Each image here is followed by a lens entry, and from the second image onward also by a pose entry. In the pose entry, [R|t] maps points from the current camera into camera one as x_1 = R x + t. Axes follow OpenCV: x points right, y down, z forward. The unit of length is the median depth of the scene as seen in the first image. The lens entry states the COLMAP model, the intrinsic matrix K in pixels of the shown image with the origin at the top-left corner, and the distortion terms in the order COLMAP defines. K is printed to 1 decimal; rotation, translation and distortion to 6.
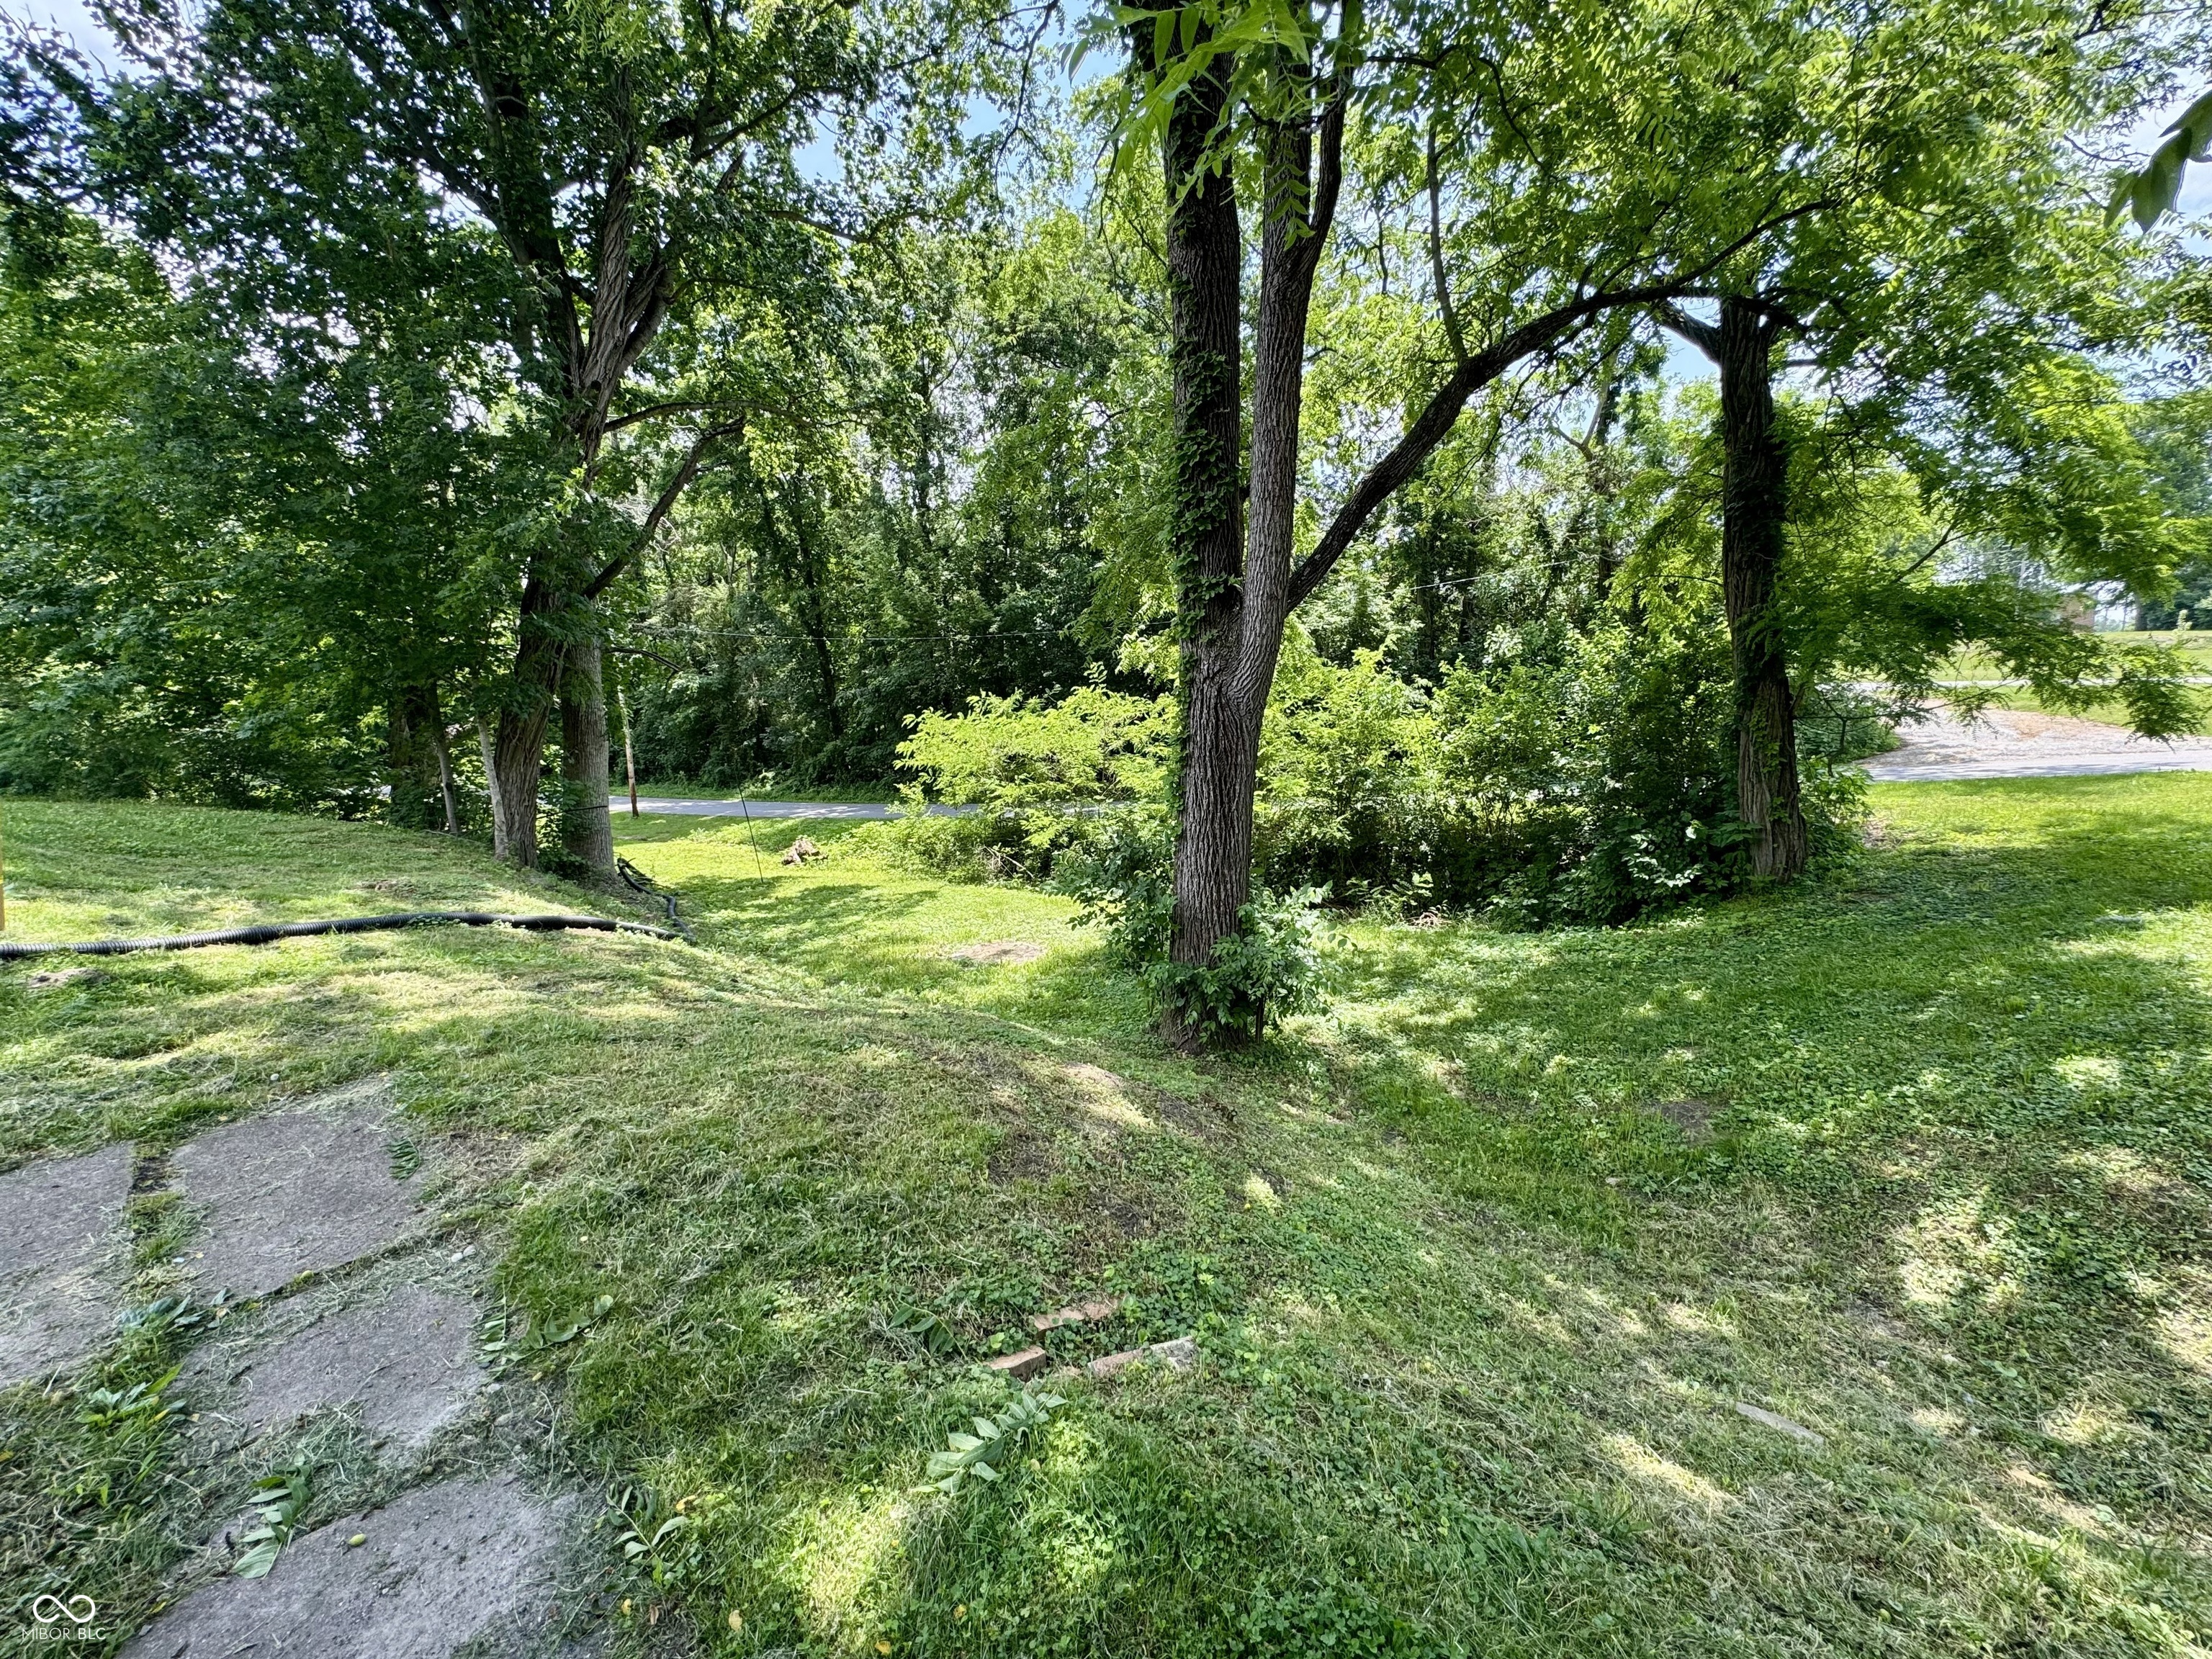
lens RADIAL K [[877.2, 0, 1110.3], [0, 877.2, 829.7], [0, 0, 1]] dist [0.000452, -0.000264]
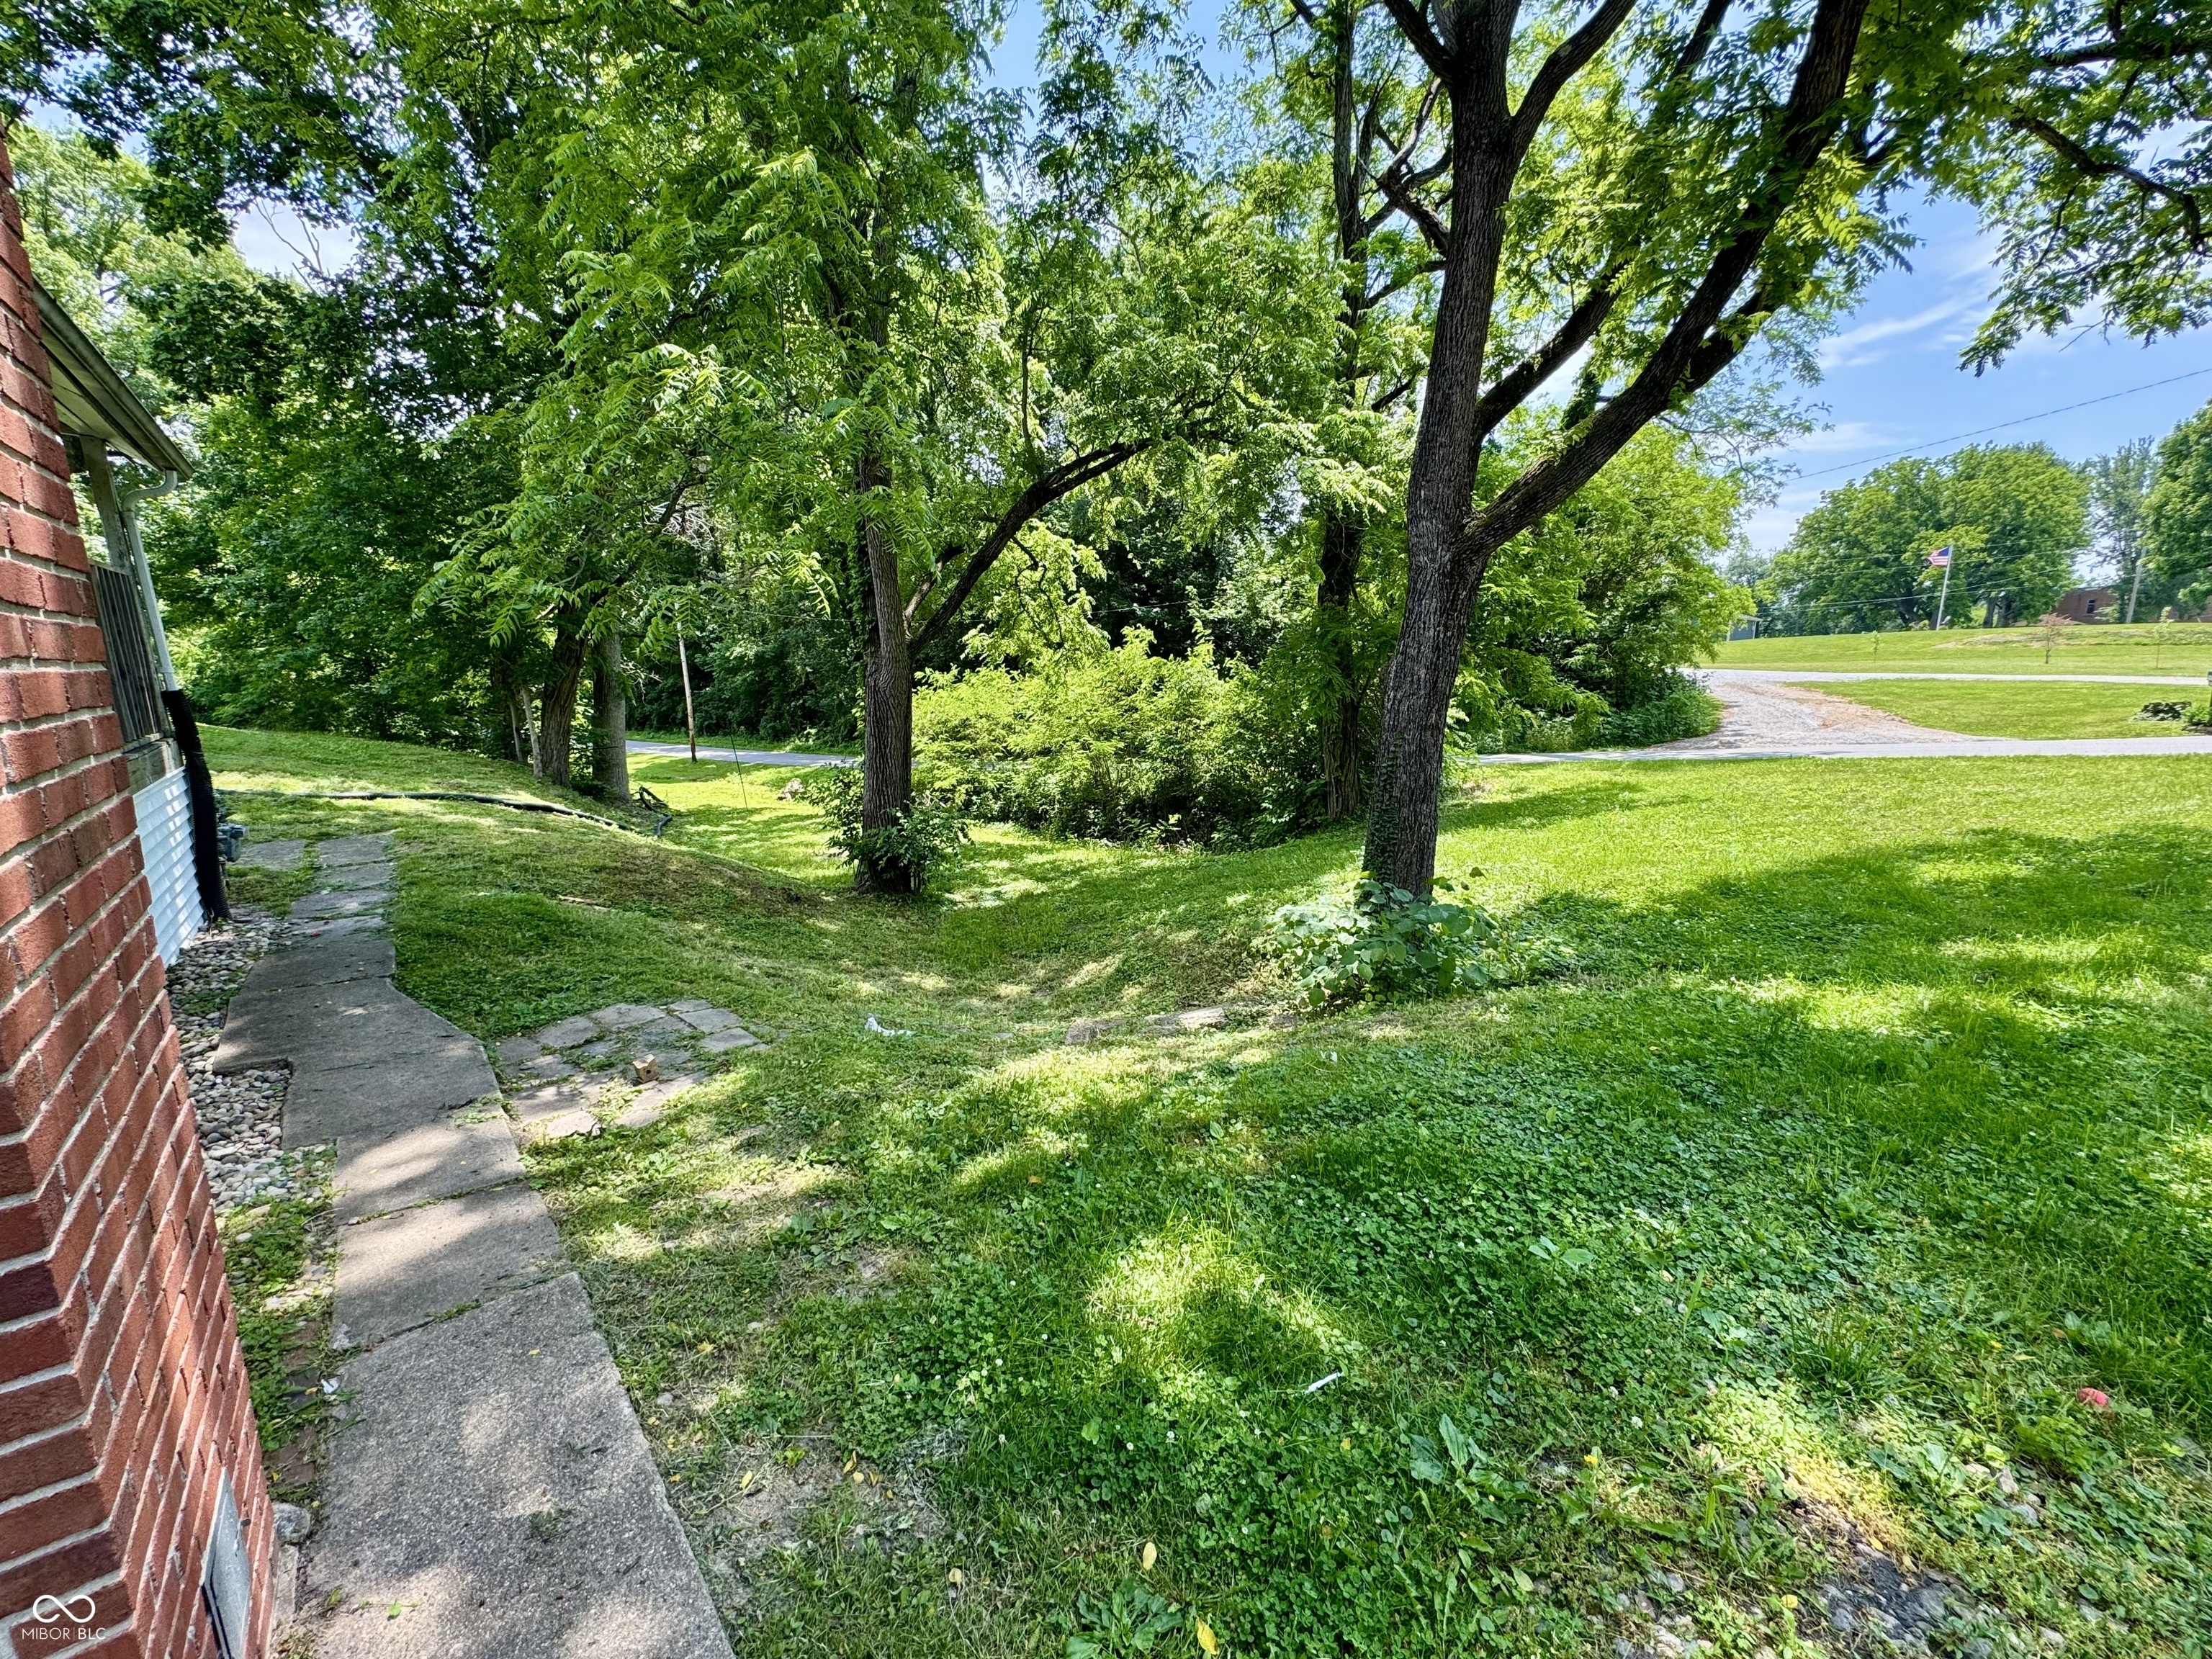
lens RADIAL K [[877.2, 0, 1100.8], [0, 877.2, 829.7], [0, 0, 1]] dist [0.000452, -0.000264]
pose [[0.992412, 0.041023, -0.115910, 0.278626], [-0.036652, 0.998543, 0.039592, 0.016743], [0.117366, -0.035044, 0.992470, -0.240988]]
